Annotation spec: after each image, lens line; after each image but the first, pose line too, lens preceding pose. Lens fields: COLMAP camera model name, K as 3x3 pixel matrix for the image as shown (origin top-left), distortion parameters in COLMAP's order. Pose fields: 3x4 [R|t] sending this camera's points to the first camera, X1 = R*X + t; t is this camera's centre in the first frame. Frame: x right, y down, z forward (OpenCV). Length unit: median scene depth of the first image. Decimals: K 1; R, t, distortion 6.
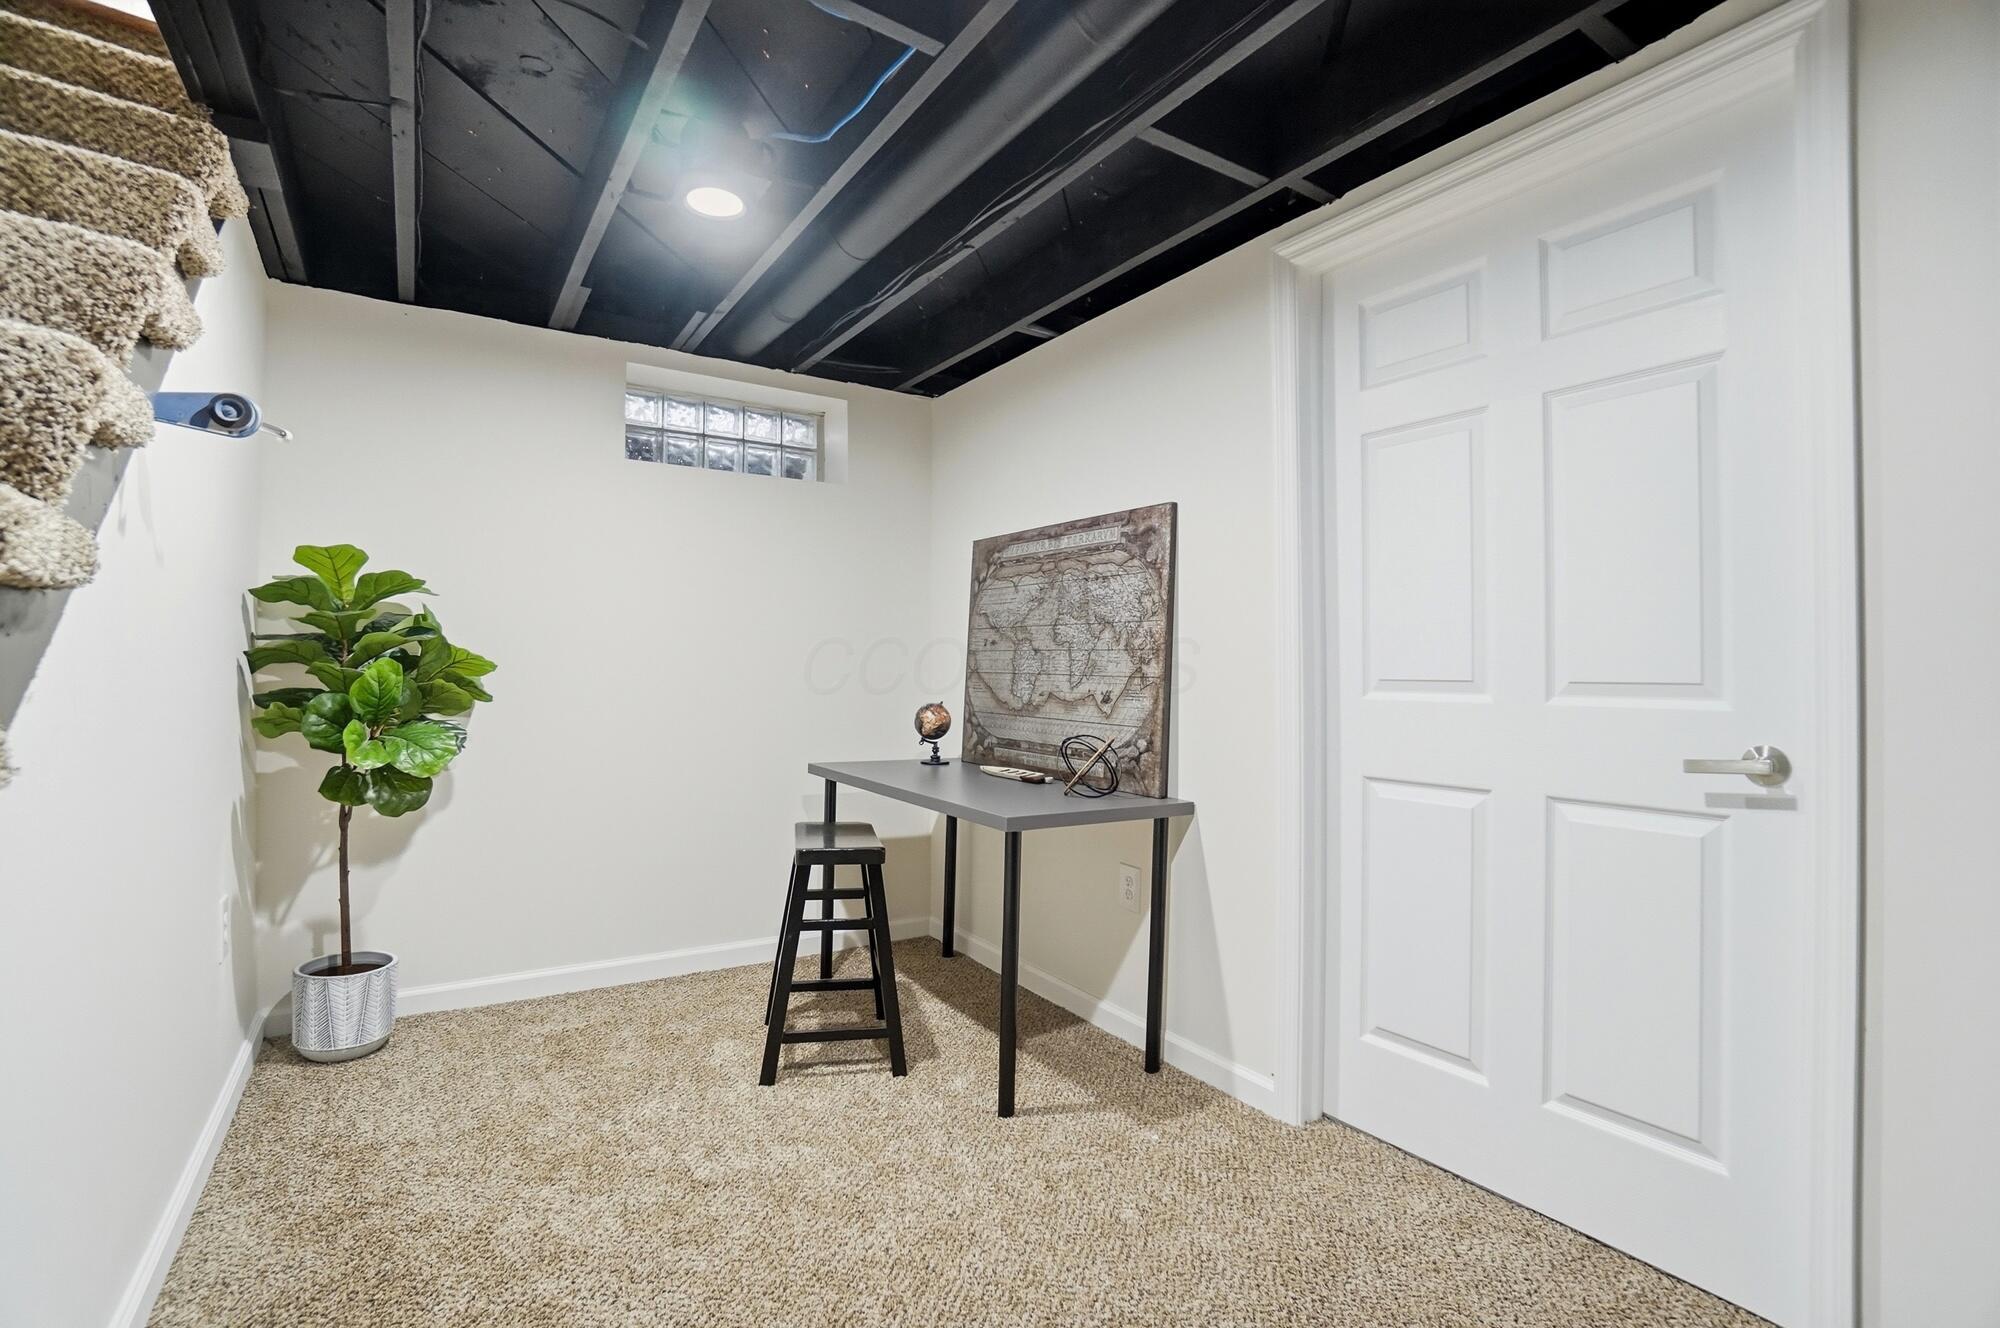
lens RADIAL K [[907.4, 0, 983.3], [0, 907.4, 659.0], [0, 0, 1]] dist [-0.044974, 0.003891]
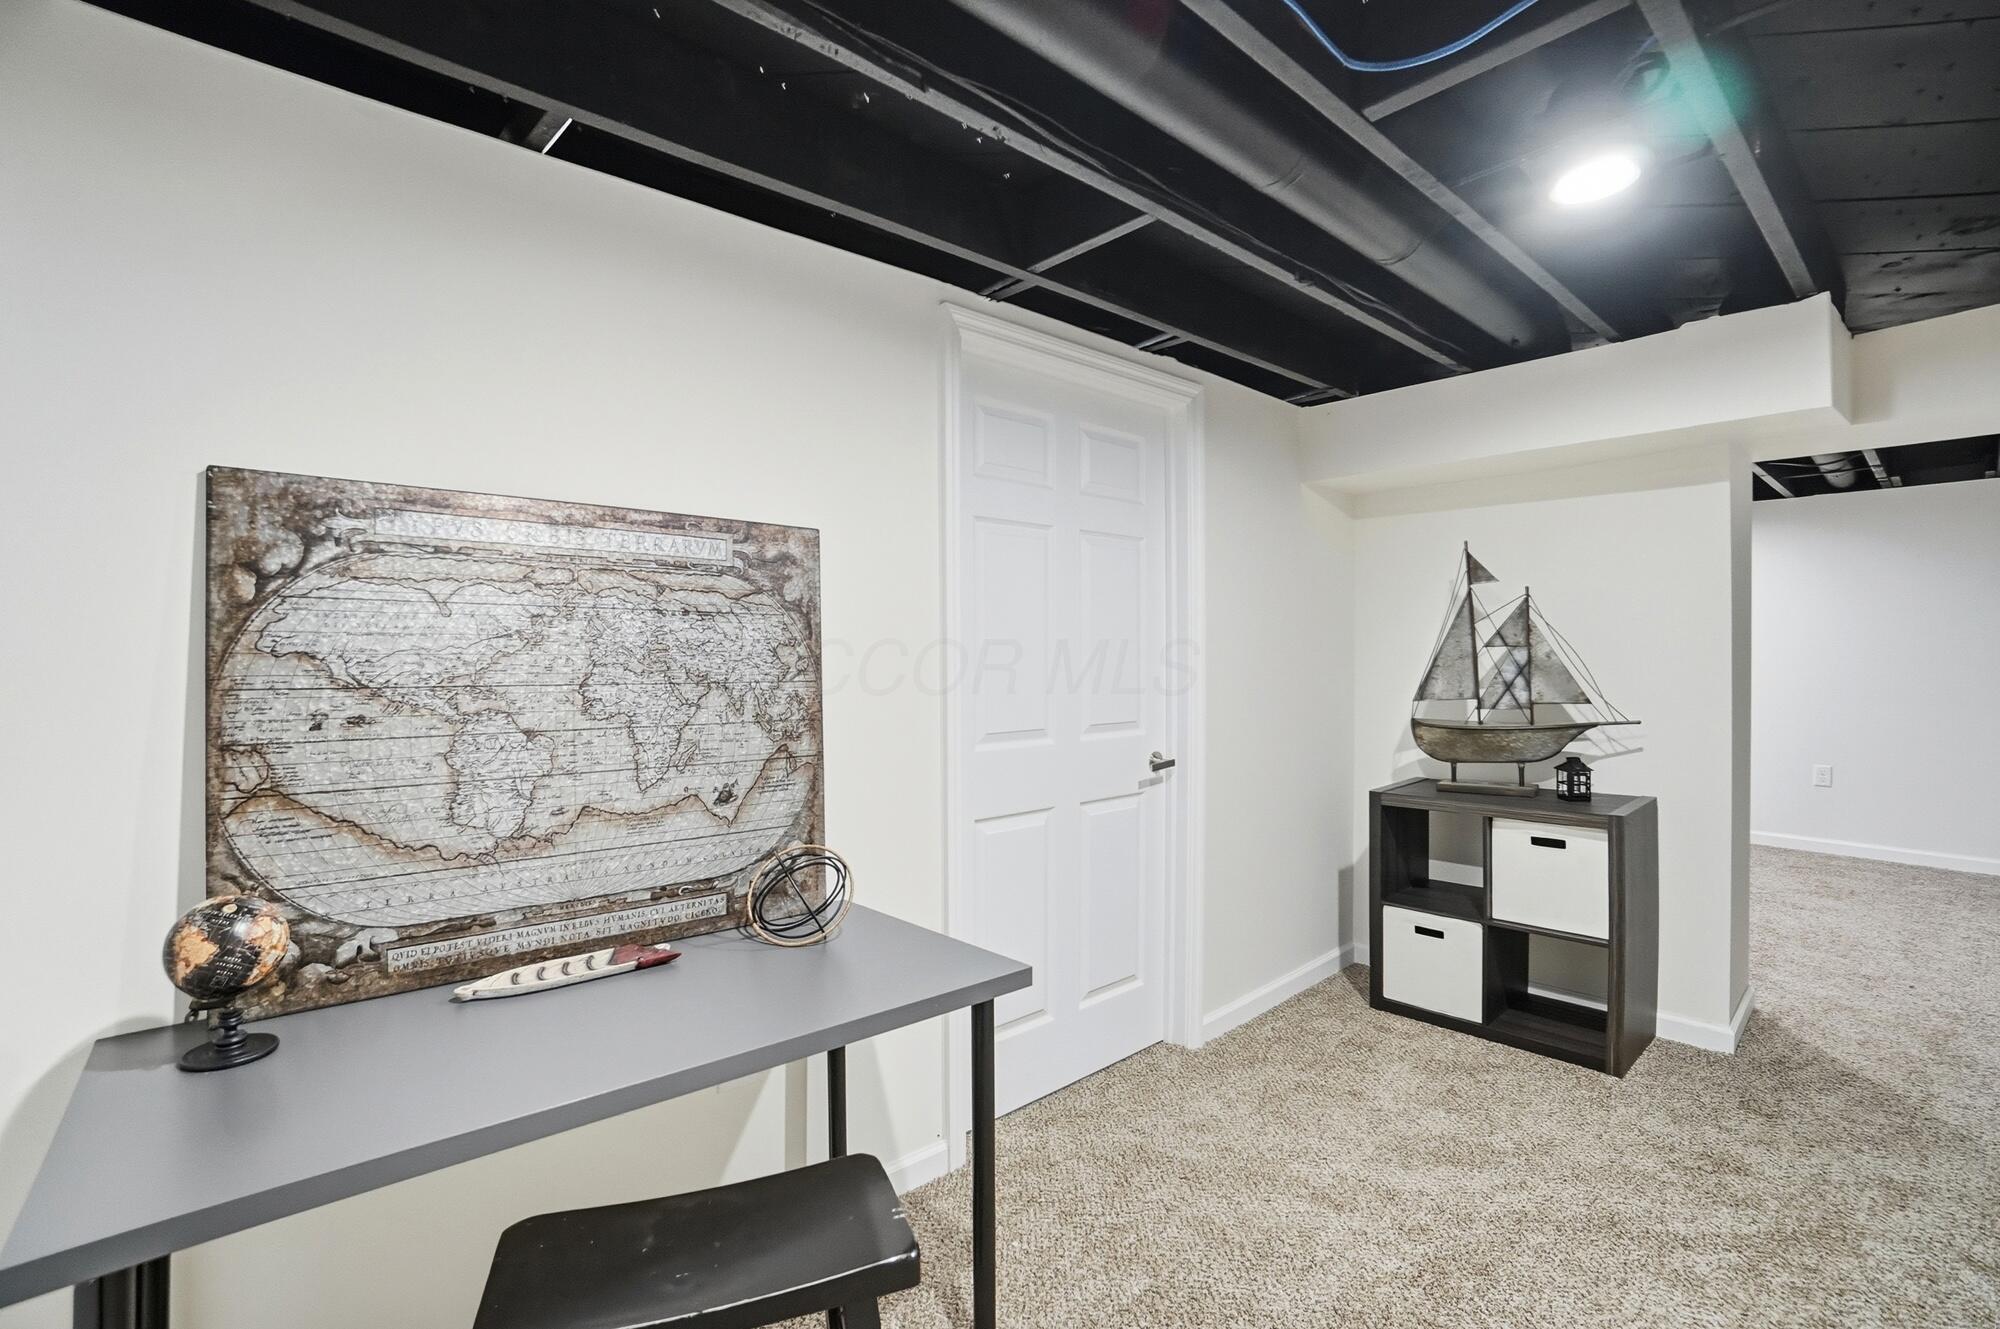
lens RADIAL K [[907.4, 0, 983.3], [0, 907.4, 665.8], [0, 0, 1]] dist [-0.044974, 0.003891]
pose [[-0.145812, -0.019399, 0.989122, -0.534703], [-0.009371, 0.999790, 0.018227, -0.064729], [-0.989268, -0.006611, -0.145963, 0.881662]]
